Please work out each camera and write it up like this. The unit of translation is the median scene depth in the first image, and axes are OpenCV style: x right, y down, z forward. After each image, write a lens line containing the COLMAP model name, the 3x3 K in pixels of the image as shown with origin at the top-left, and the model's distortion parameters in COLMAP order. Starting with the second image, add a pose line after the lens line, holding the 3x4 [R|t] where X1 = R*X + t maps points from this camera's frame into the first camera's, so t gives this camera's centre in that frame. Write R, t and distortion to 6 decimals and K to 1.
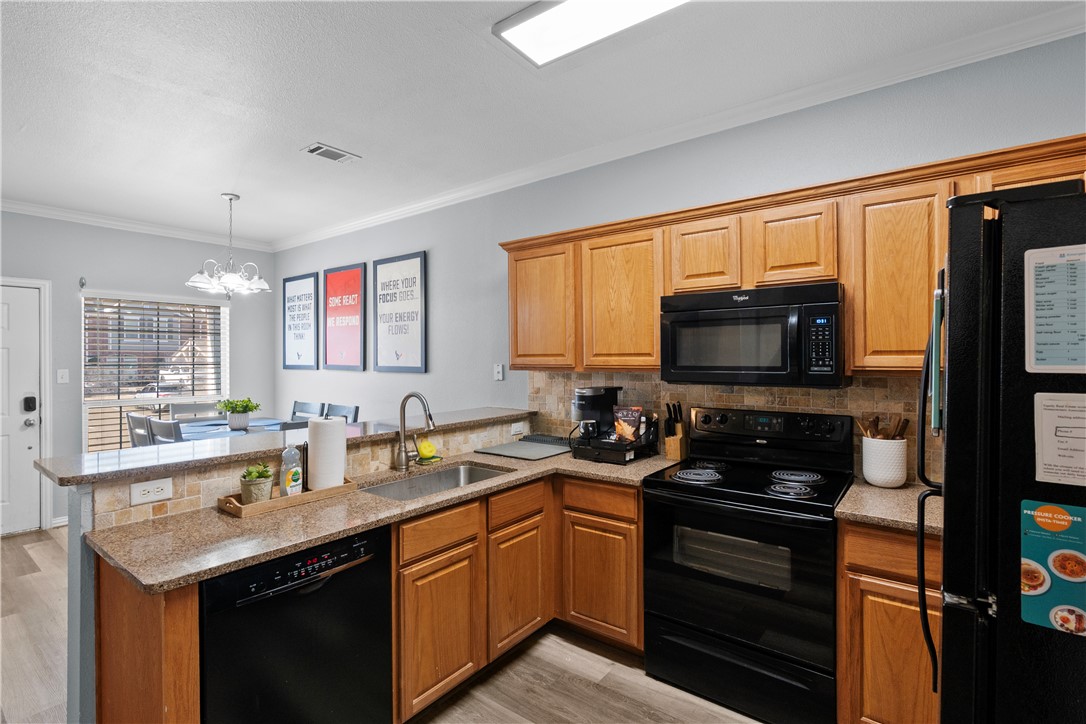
lens RADIAL K [[503.9, 0, 515.5], [0, 503.9, 360.4], [0, 0, 1]] dist [-0.001550, 0.001506]
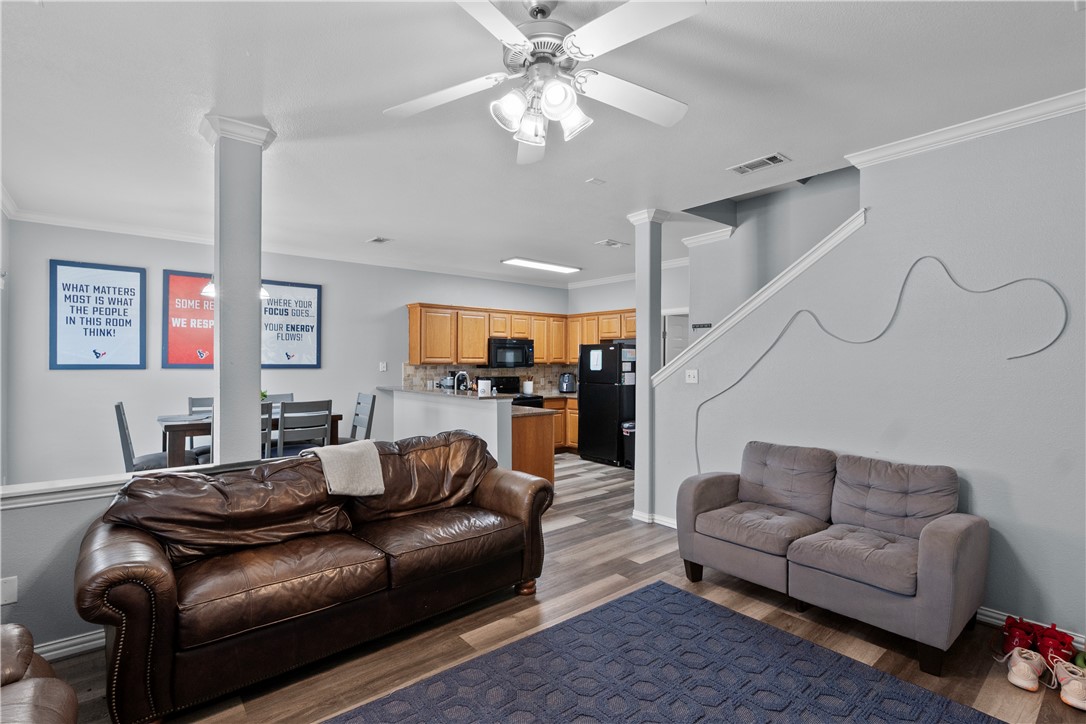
lens RADIAL K [[503.9, 0, 545.9], [0, 503.9, 358.7], [0, 0, 1]] dist [-0.001550, 0.001506]
pose [[0.193966, 0.010111, 0.980956, -1.454667], [0.003044, 0.999936, -0.010908, 0.014095], [-0.981003, 0.005102, 0.193923, 0.070857]]
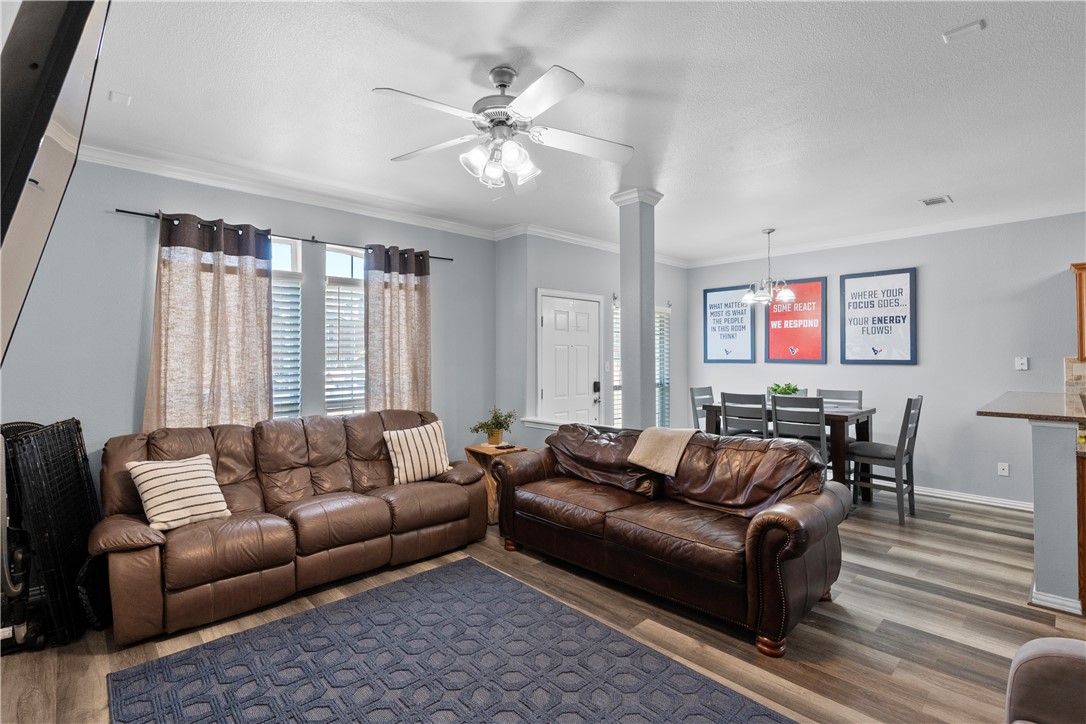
lens RADIAL K [[503.9, 0, 532.3], [0, 503.9, 353.6], [0, 0, 1]] dist [-0.001550, 0.001506]
pose [[0.990738, -0.000452, -0.135784, -0.933211], [-0.001247, 0.999922, -0.012428, 0.013409], [0.135779, 0.012482, 0.990661, -0.364417]]
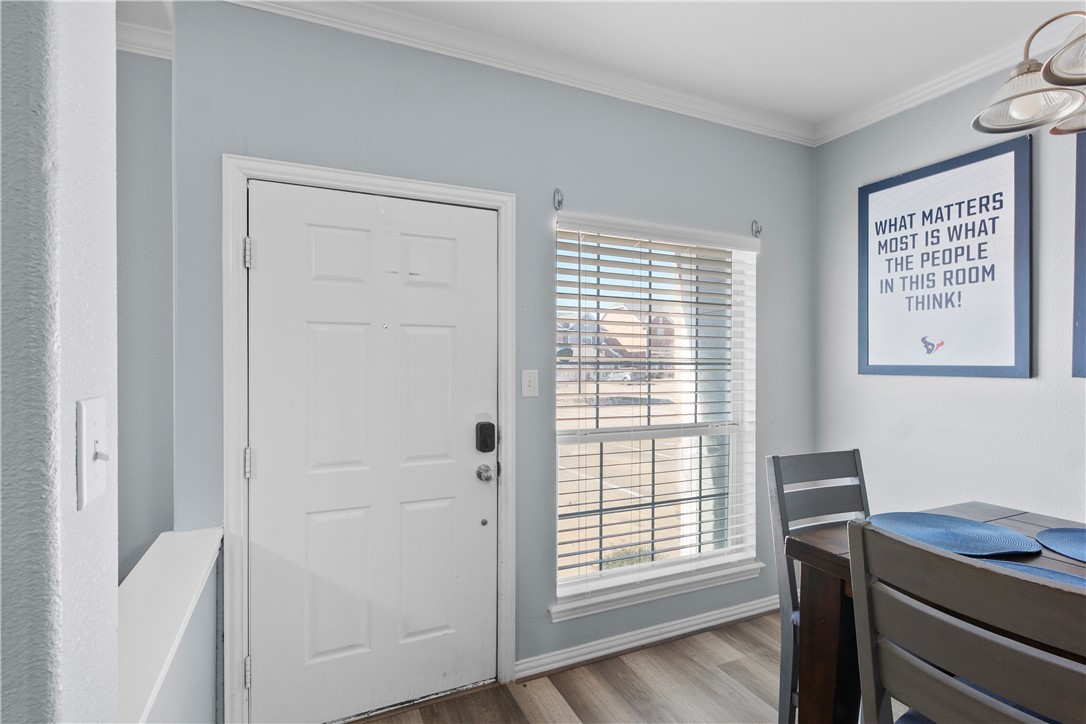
lens RADIAL K [[503.9, 0, 526.6], [0, 503.9, 366.0], [0, 0, 1]] dist [-0.001550, 0.001506]
pose [[0.886572, 0.005396, -0.462560, -0.683758], [-0.006729, 0.999977, -0.001233, 0.015308], [0.462543, 0.004206, 0.886587, 0.561952]]
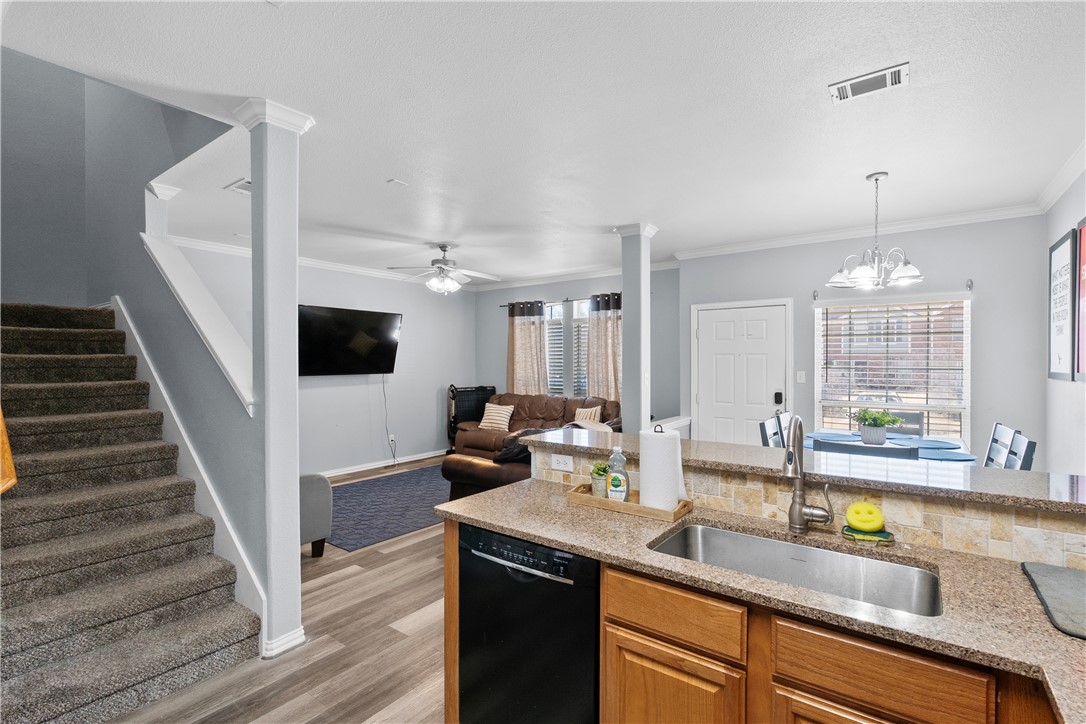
lens RADIAL K [[503.9, 0, 558.7], [0, 503.9, 364.0], [0, 0, 1]] dist [-0.001550, 0.001506]
pose [[0.063061, 0.008992, -0.997969, 0.247227], [-0.006168, 0.999944, 0.008620, -0.005380], [0.997991, 0.005612, 0.063113, 0.366783]]
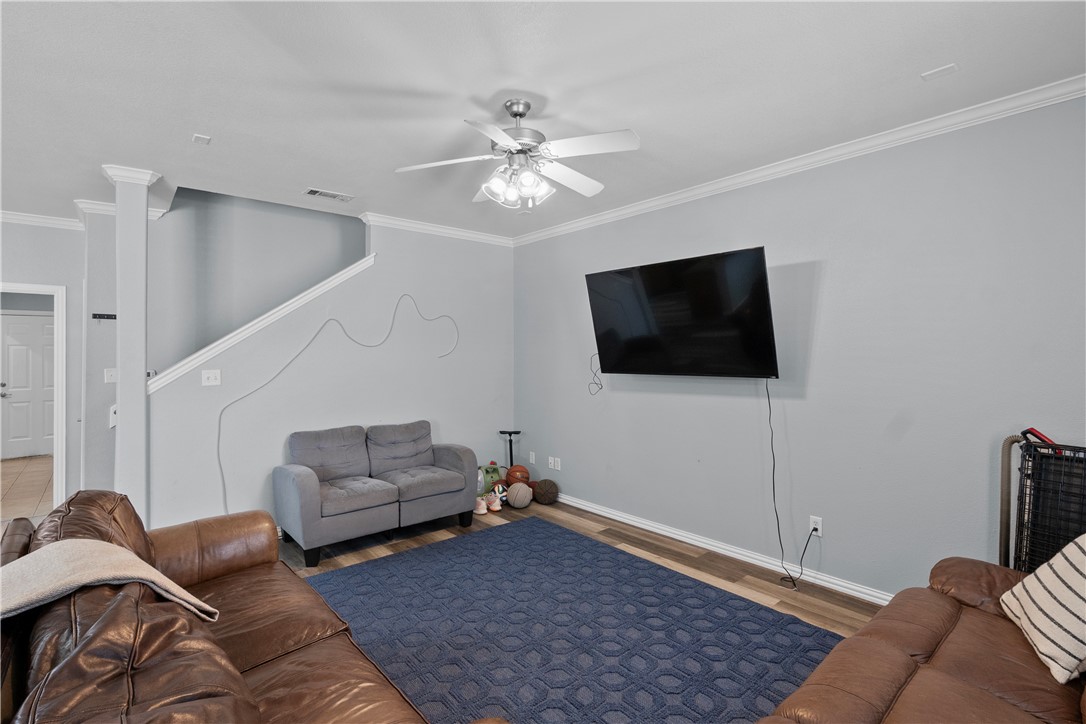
lens RADIAL K [[503.9, 0, 522.8], [0, 503.9, 352.2], [0, 0, 1]] dist [-0.001550, 0.001506]
pose [[-0.978430, 0.010668, 0.206301, -1.163828], [0.010774, 0.999942, -0.000606, -0.000656], [-0.206295, 0.001630, -0.978488, 0.735820]]
